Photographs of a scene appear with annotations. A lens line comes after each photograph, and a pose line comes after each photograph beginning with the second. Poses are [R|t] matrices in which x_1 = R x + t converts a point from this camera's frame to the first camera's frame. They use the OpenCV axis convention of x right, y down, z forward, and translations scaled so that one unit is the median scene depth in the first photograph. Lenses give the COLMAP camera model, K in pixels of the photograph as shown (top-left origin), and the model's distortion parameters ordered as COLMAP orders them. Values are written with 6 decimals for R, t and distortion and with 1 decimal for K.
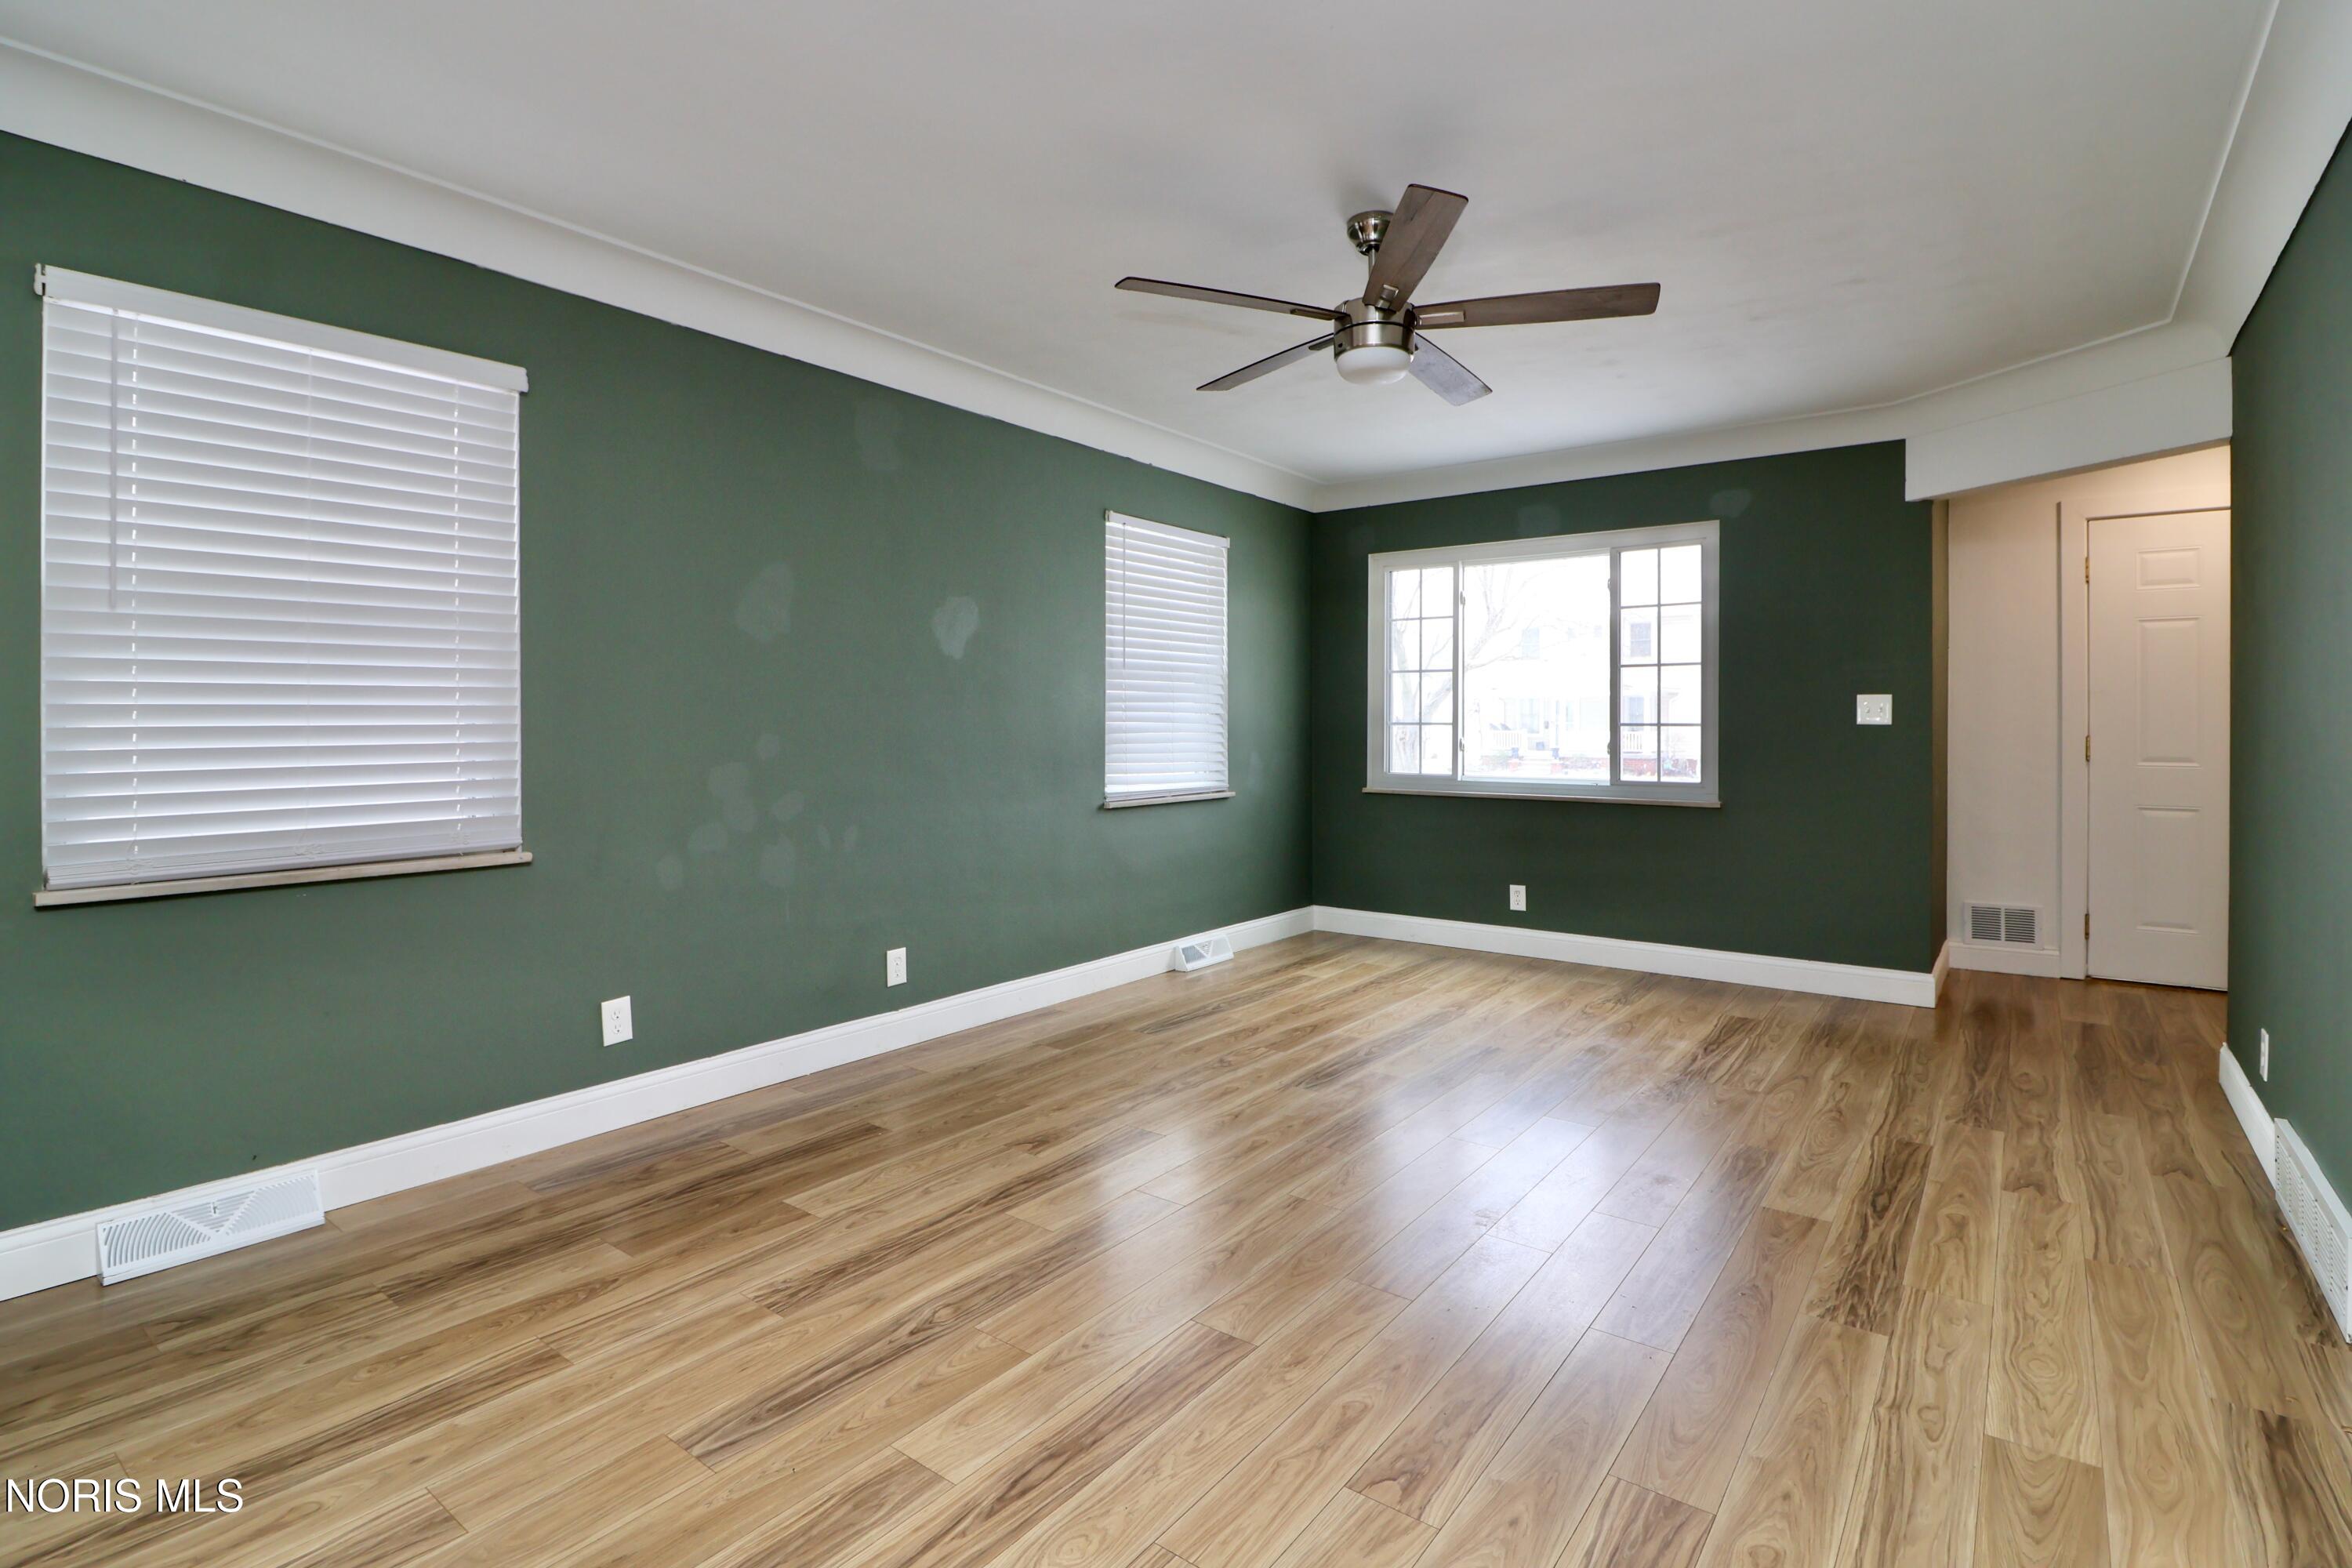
lens RADIAL K [[1109.2, 0, 1186.6], [0, 1109.2, 733.2], [0, 0, 1]] dist [-0.003395, -0.009458]
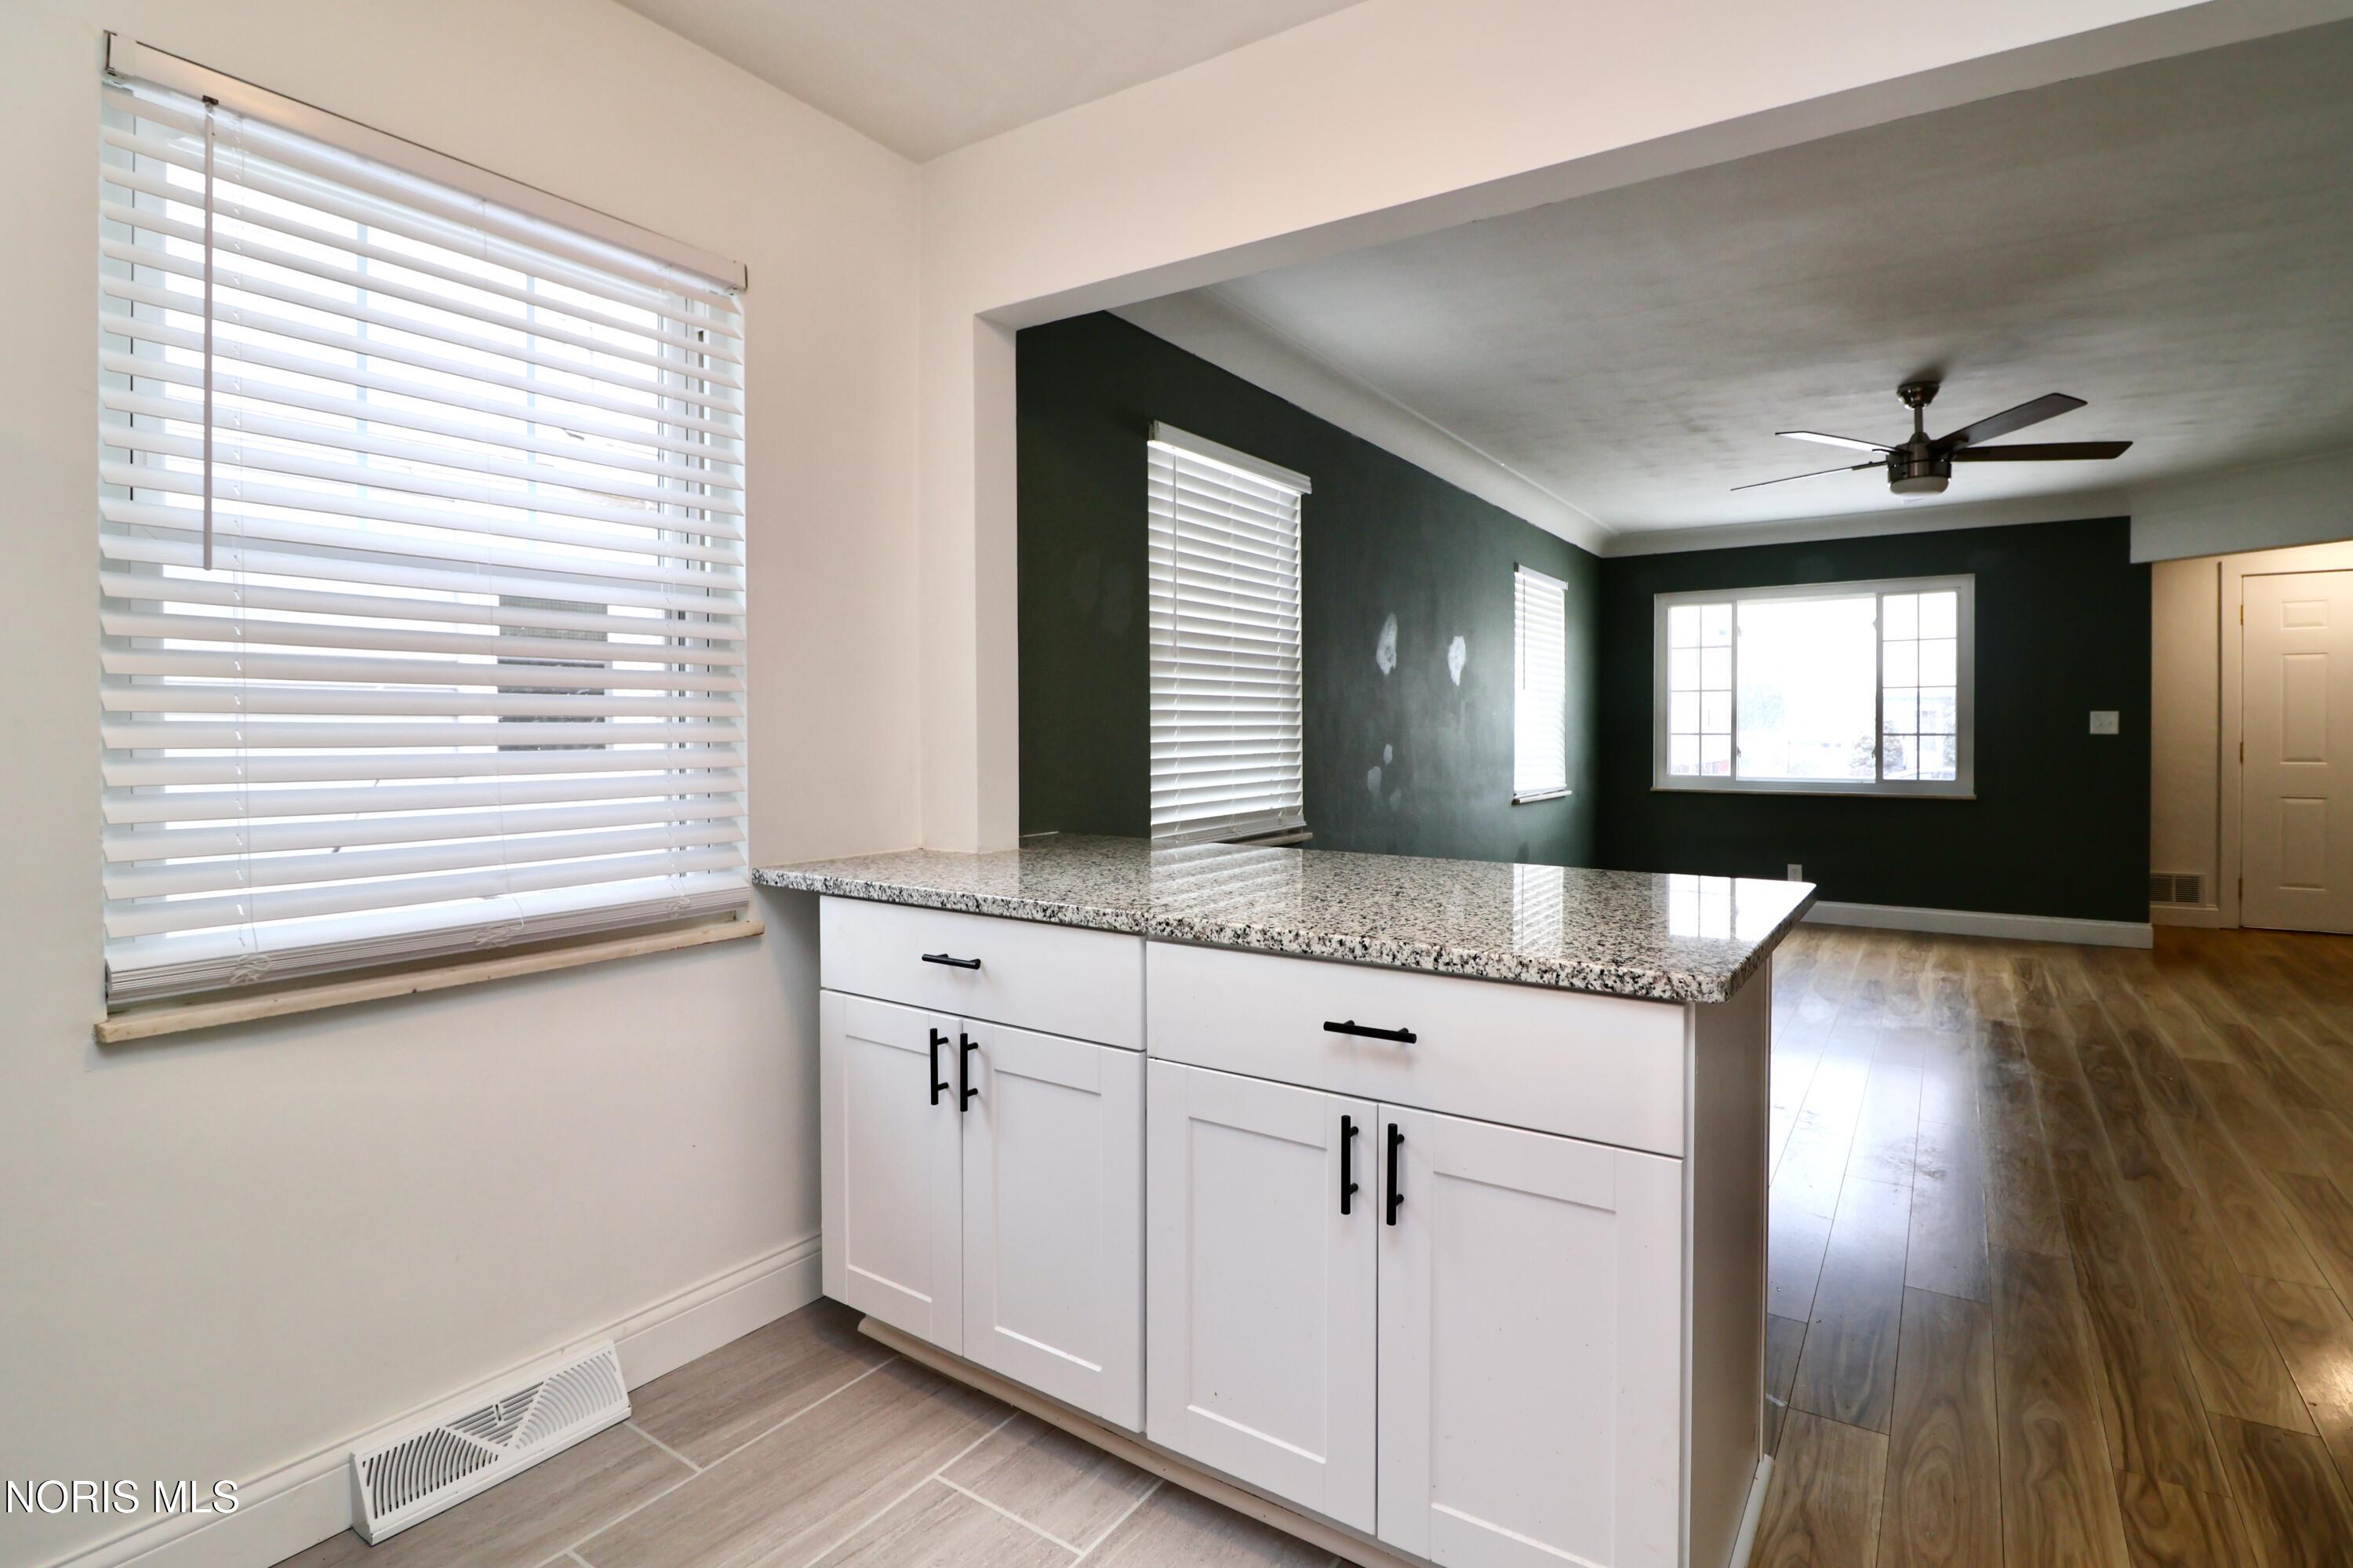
lens RADIAL K [[1109.8, 0, 1184.3], [0, 1109.8, 767.4], [0, 0, 1]] dist [-0.003395, -0.009458]
pose [[0.998169, -0.004763, 0.060296, -0.524970], [0.003231, 0.999670, 0.025480, -0.005152], [-0.060397, -0.025238, 0.997855, -0.226628]]
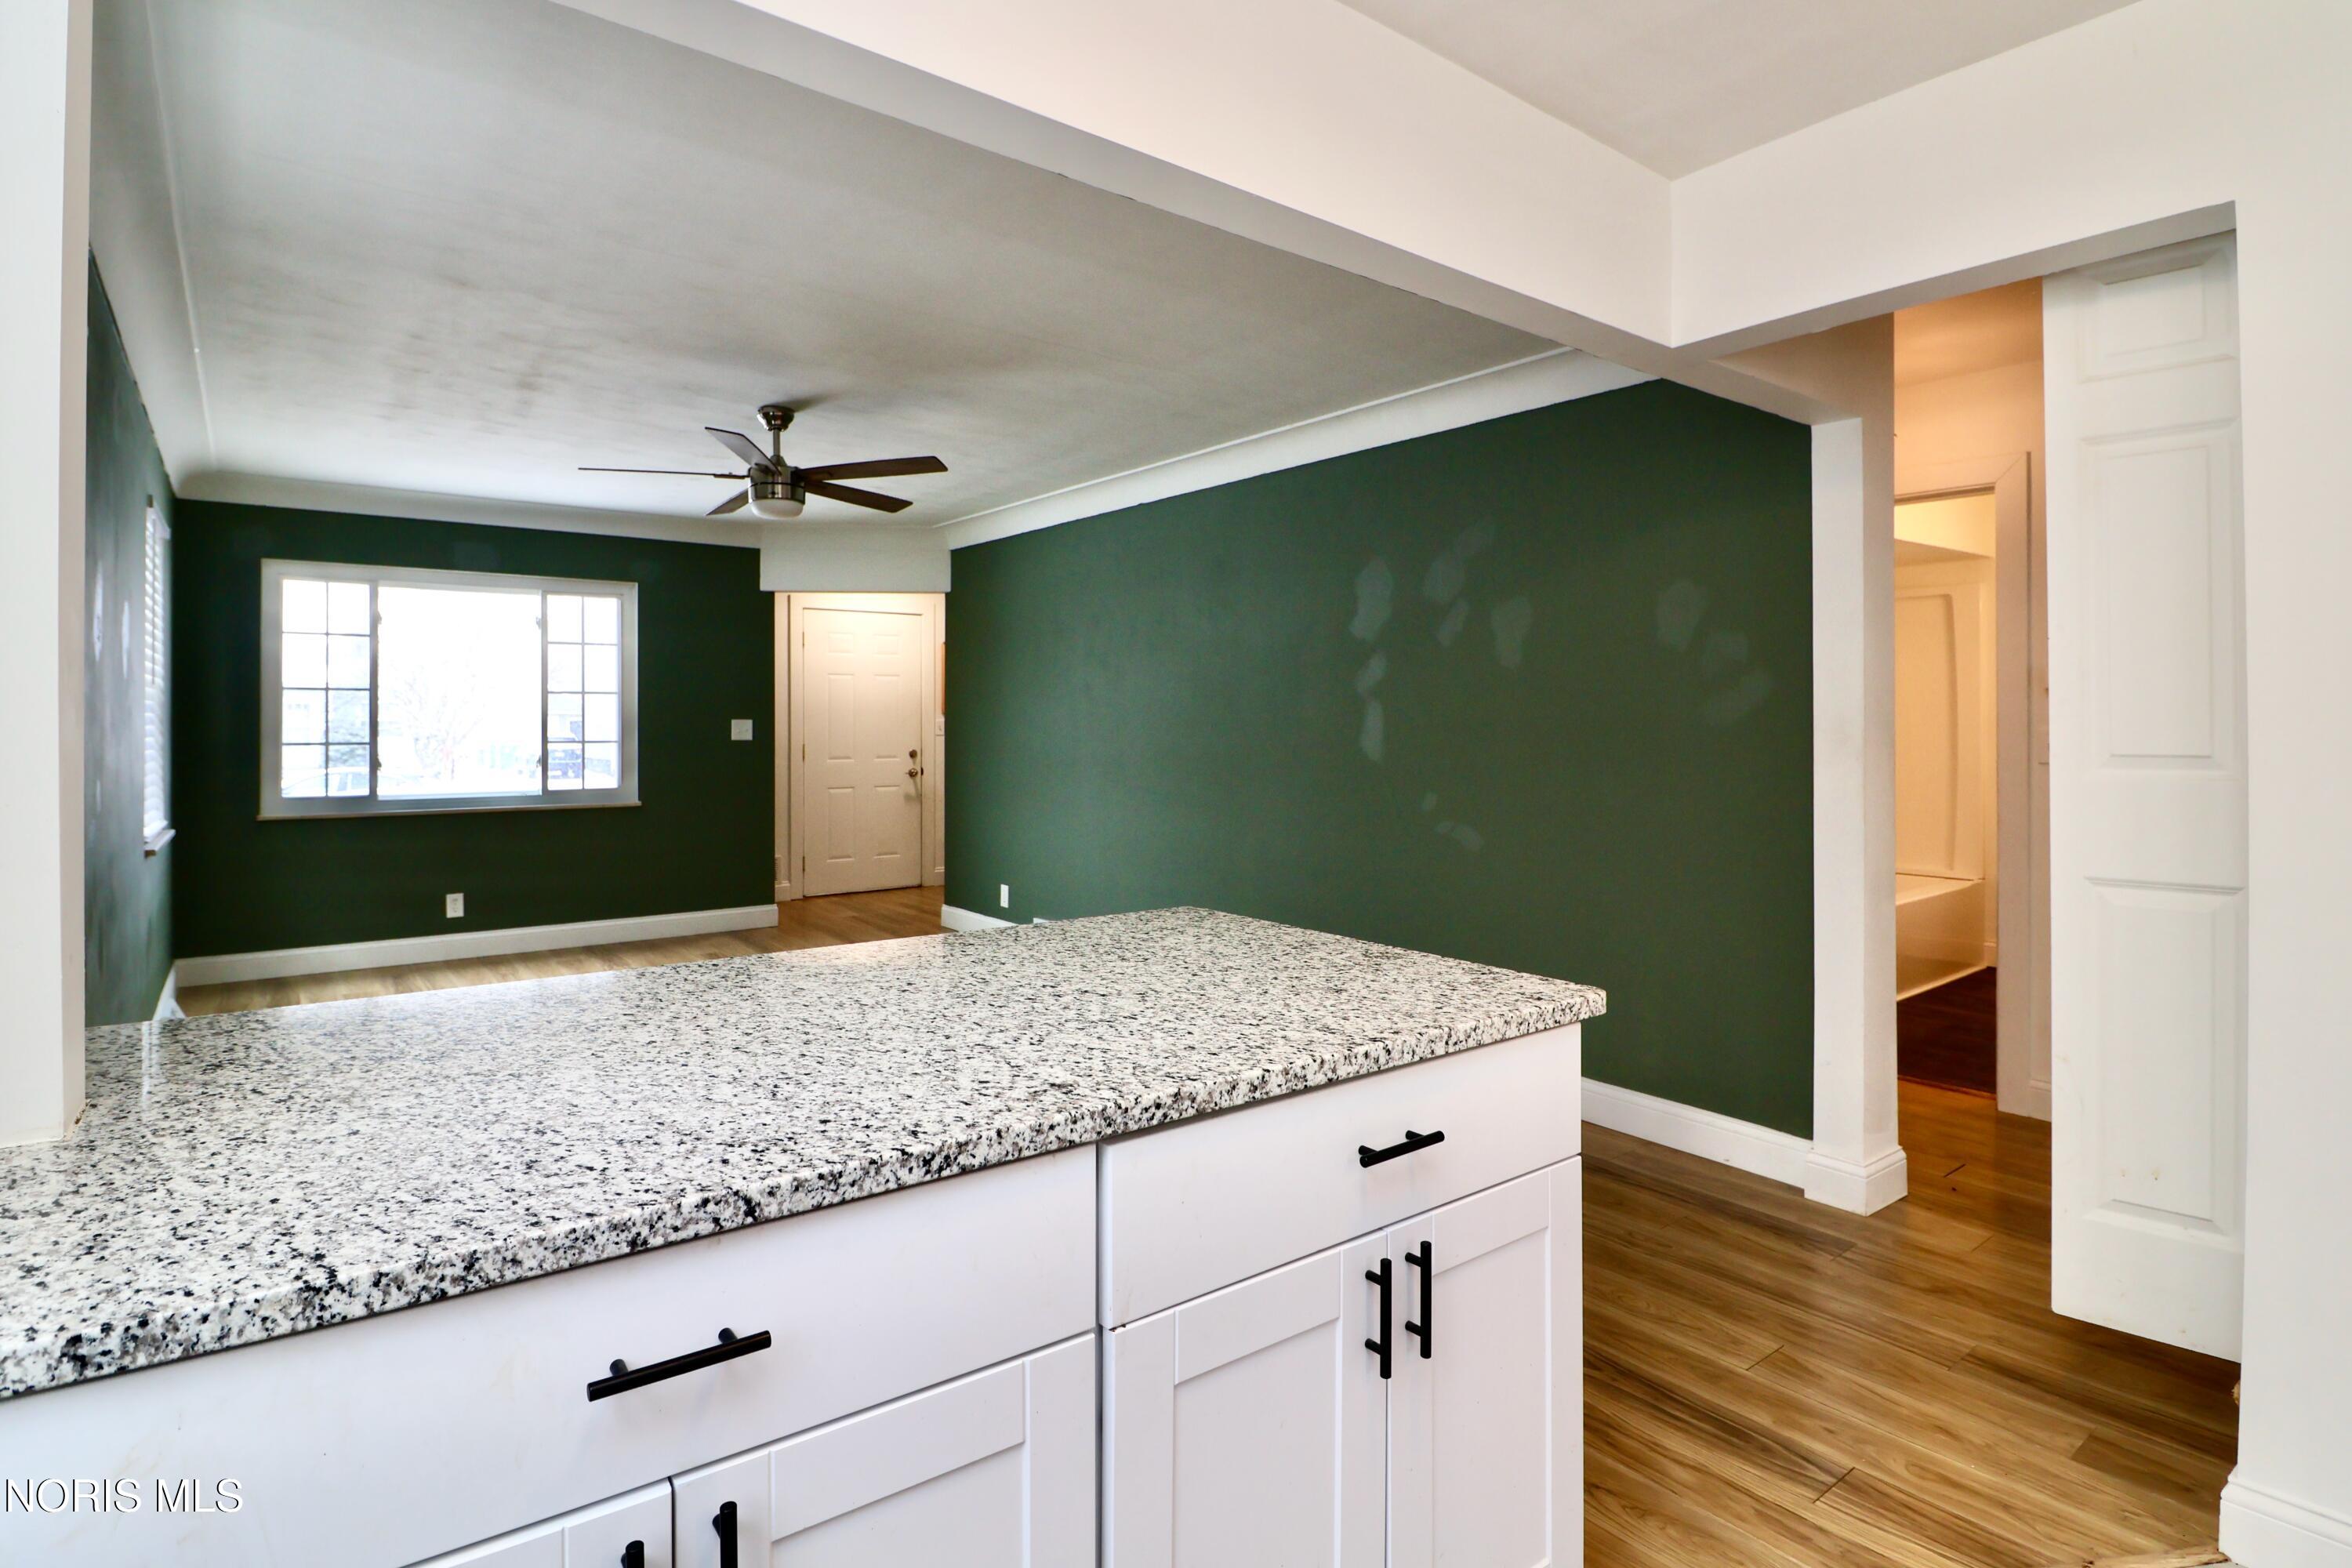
lens RADIAL K [[1225.0, 0, 1145.8], [0, 1225.0, 711.7], [0, 0, 1]] dist [-0.003688, -0.010634]
pose [[0.266911, 0.004996, 0.963708, -0.753557], [0.009008, 0.999930, -0.007679, -0.026630], [-0.963679, 0.010731, 0.266847, 0.052718]]
